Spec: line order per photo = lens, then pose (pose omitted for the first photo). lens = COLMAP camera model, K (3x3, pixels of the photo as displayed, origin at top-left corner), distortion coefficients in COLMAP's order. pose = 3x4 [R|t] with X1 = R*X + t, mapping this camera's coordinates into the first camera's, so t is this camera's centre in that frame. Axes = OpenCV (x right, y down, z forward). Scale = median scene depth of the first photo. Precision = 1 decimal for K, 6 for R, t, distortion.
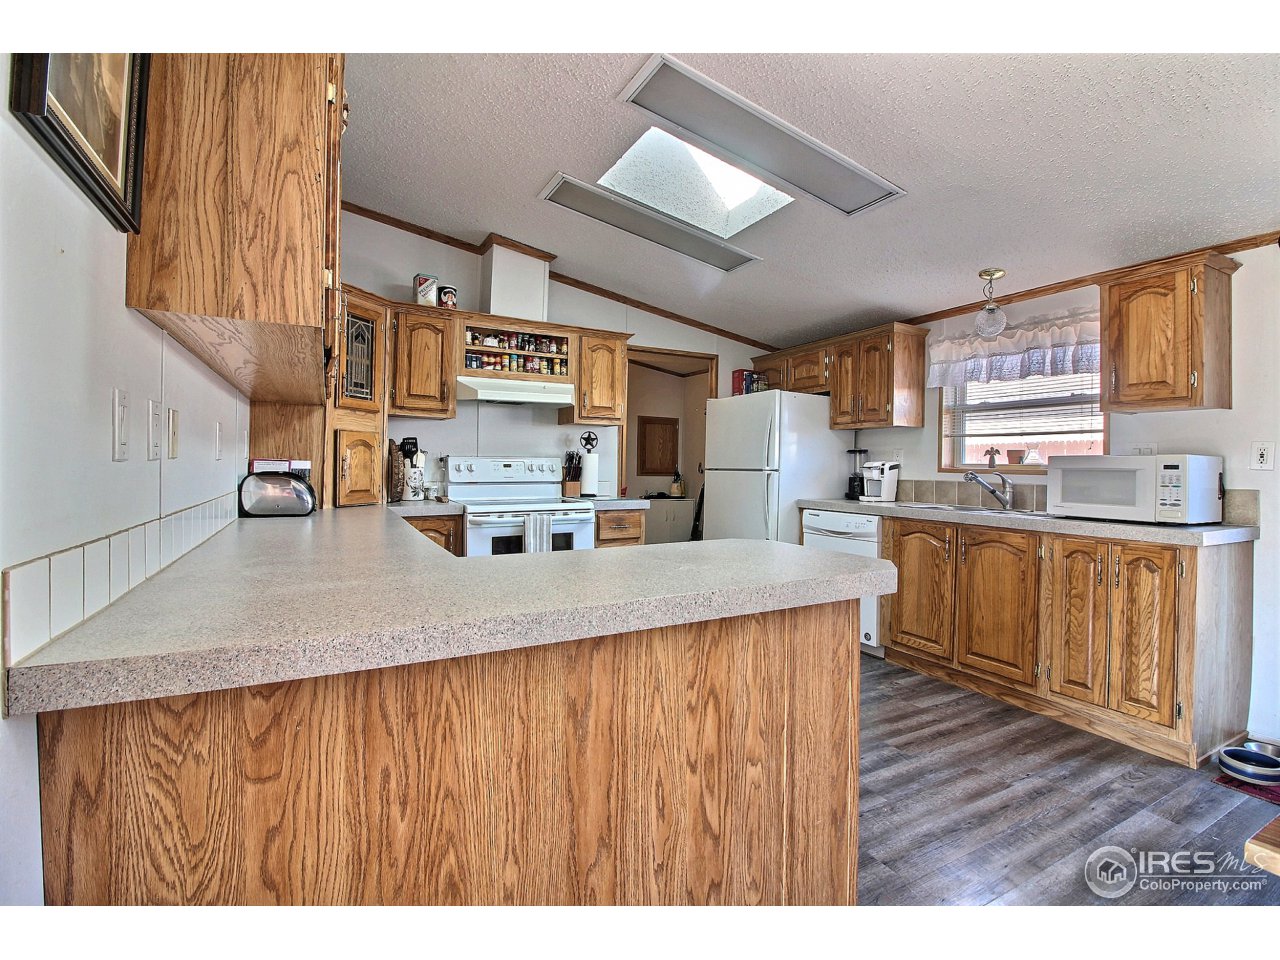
lens RADIAL K [[594.9, 0, 634.8], [0, 594.9, 470.9], [0, 0, 1]] dist [-0.001018, 0.000036]
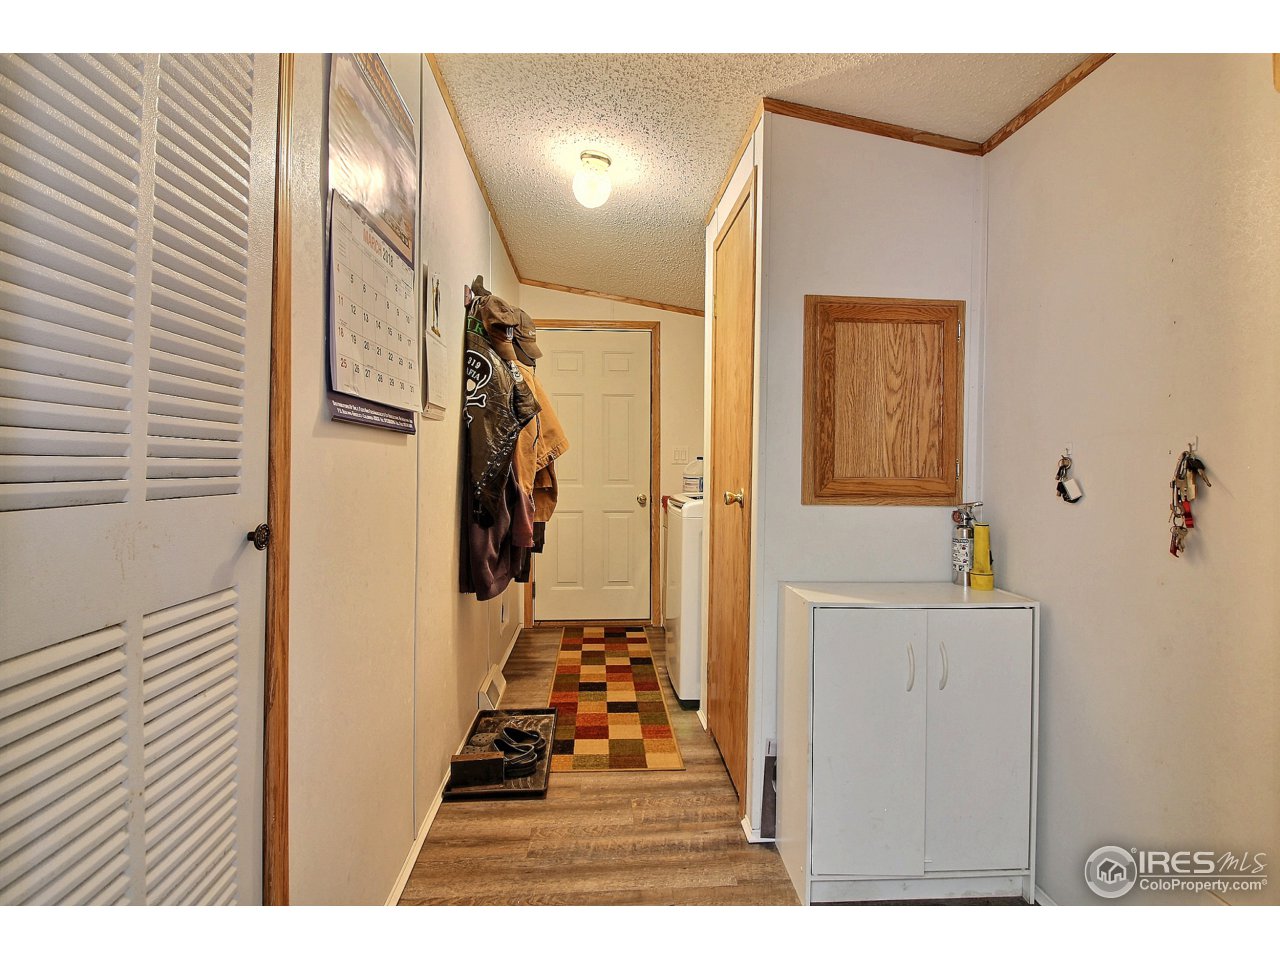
lens RADIAL K [[594.9, 0, 634.8], [0, 594.9, 470.9], [0, 0, 1]] dist [-0.001018, 0.000036]
pose [[0.903449, 0.004869, -0.428668, 0.088595], [-0.008250, 0.999948, -0.006030, -0.009046], [0.428616, 0.008984, 0.903442, 1.144186]]
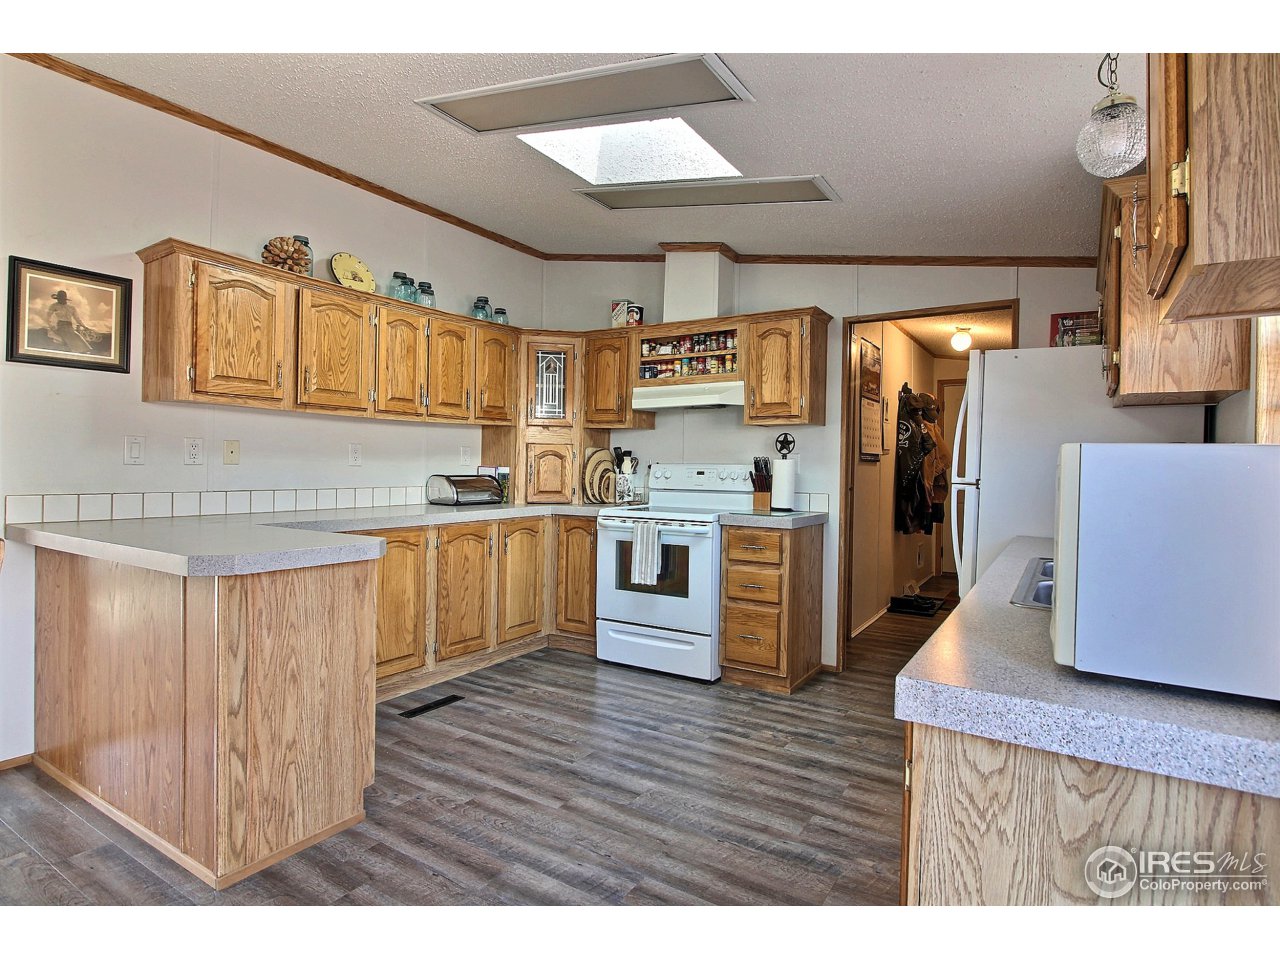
lens RADIAL K [[679.4, 0, 642.0], [0, 679.4, 474.3], [0, 0, 1]] dist [0.000310, -0.000198]
pose [[0.476275, 0.010515, -0.879234, 0.723682], [-0.018236, 0.999832, 0.002079, -0.007261], [0.879107, 0.015043, 0.476386, 0.404777]]
